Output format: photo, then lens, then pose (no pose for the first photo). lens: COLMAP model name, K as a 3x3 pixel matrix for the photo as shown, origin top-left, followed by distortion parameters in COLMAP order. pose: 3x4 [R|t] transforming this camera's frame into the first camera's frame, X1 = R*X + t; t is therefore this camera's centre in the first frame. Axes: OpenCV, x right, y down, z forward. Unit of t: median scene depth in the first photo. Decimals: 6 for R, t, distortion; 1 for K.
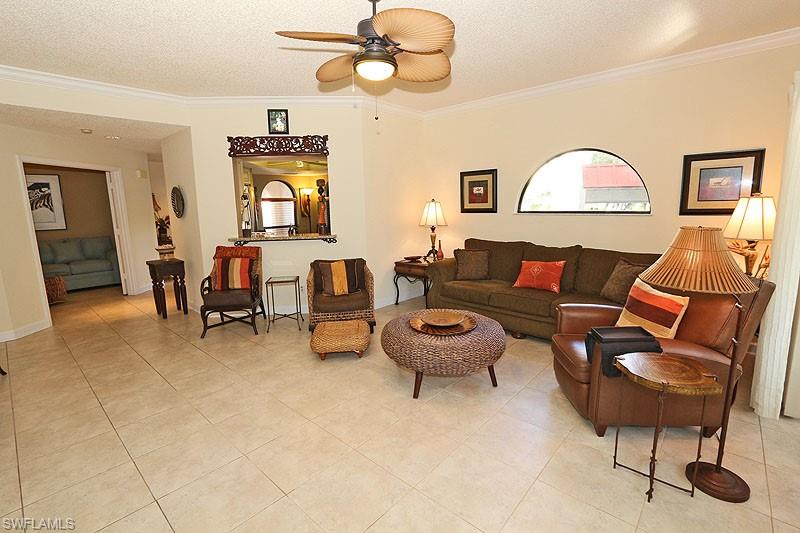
lens RADIAL K [[368.8, 0, 402.4], [0, 368.8, 264.1], [0, 0, 1]] dist [-0.023624, -0.000230]
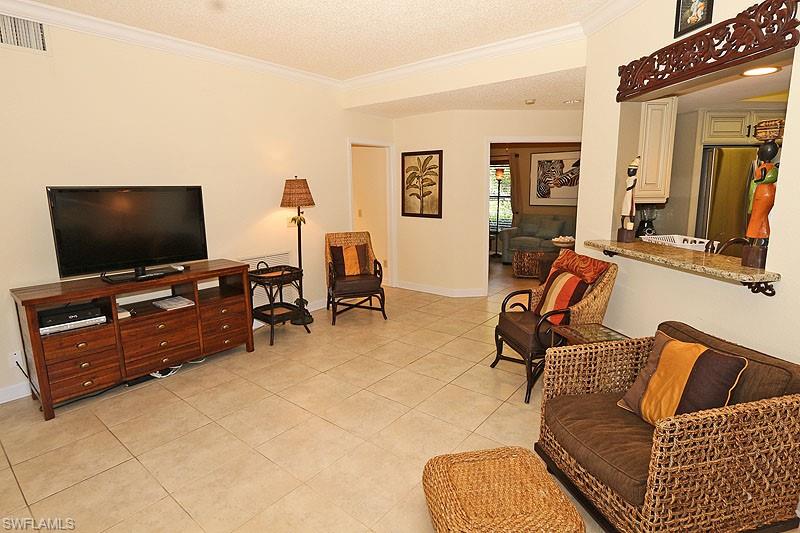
lens RADIAL K [[416.5, 0, 404.3], [0, 416.5, 258.3], [0, 0, 1]] dist [-0.003137, -0.000633]
pose [[0.053779, 0.184309, -0.981396, 0.200235], [-0.154766, 0.972480, 0.174154, -0.115271], [0.986486, 0.142521, 0.080824, 0.649034]]
